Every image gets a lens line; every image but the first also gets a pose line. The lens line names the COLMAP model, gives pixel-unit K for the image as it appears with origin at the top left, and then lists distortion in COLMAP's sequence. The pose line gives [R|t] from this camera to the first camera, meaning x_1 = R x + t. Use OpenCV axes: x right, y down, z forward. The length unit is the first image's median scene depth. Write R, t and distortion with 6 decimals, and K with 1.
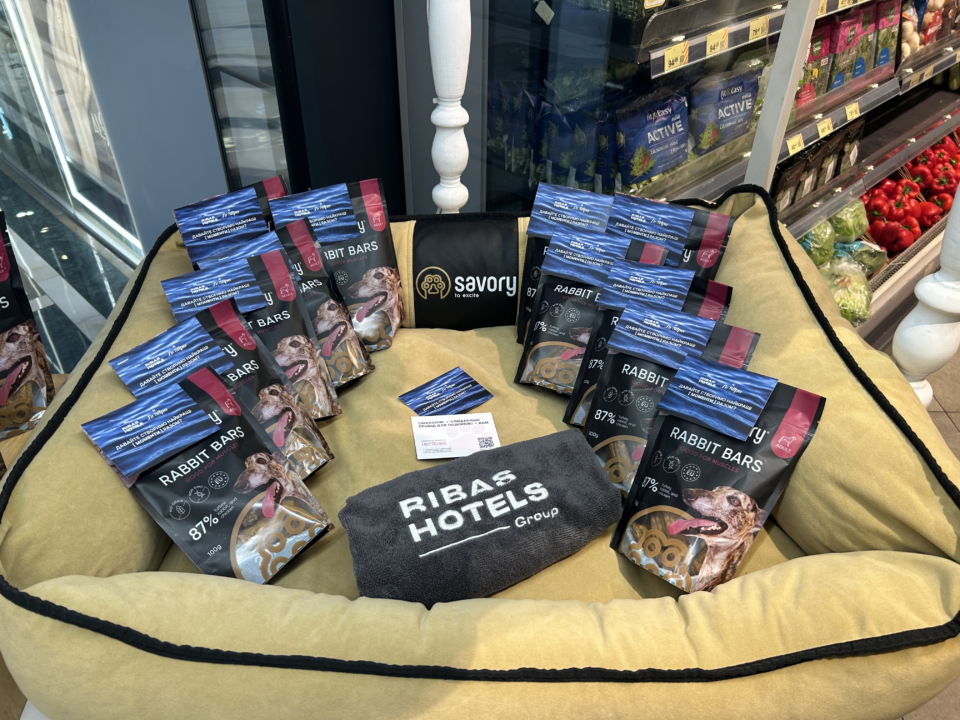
lens RADIAL K [[732.2, 0, 472.4], [0, 732.2, 366.0], [0, 0, 1]] dist [0.073250, -0.106132]
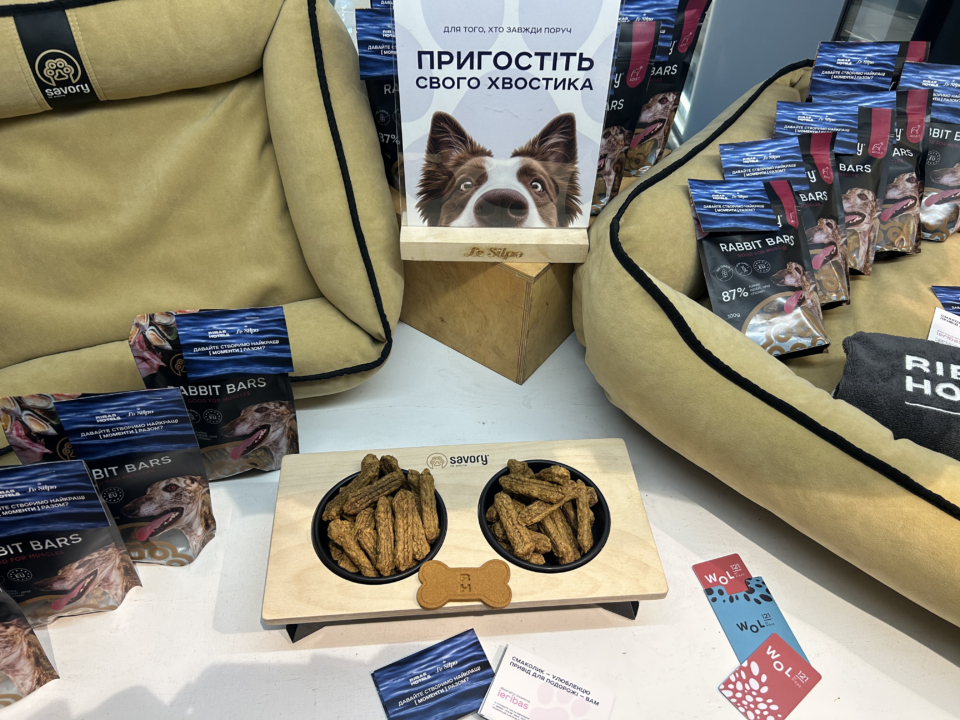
lens RADIAL K [[732.2, 0, 472.4], [0, 732.2, 366.0], [0, 0, 1]] dist [0.073250, -0.106132]
pose [[0.751351, 0.471319, -0.461877, -0.061130], [-0.410478, 0.881832, 0.232121, 0.186880], [0.516701, 0.015187, 0.856031, -0.226596]]
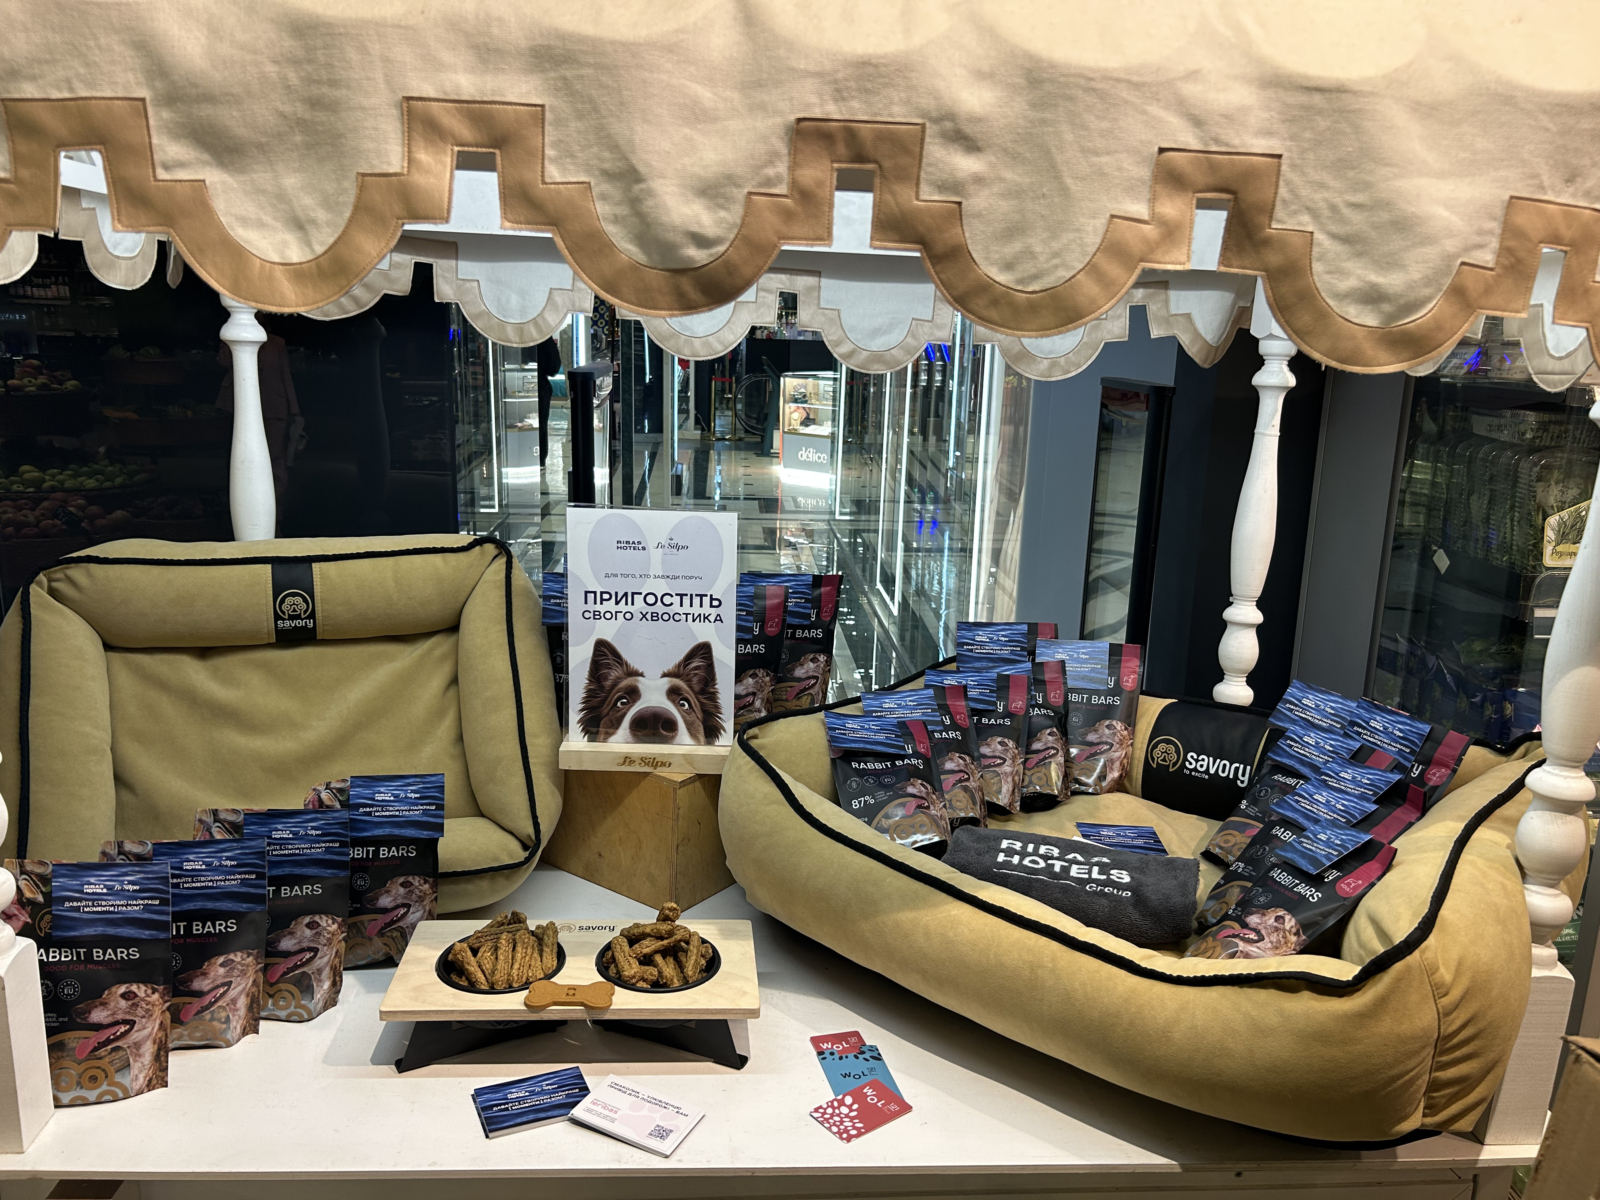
lens RADIAL K [[1218.8, 0, 788.7], [0, 1218.8, 578.5], [0, 0, 1]] dist [0.093543, -0.120028]
pose [[0.751205, 0.148980, -0.643037, 0.761522], [-0.422451, 0.857053, -0.294950, 0.497185], [0.507175, 0.493219, 0.706759, -0.699051]]
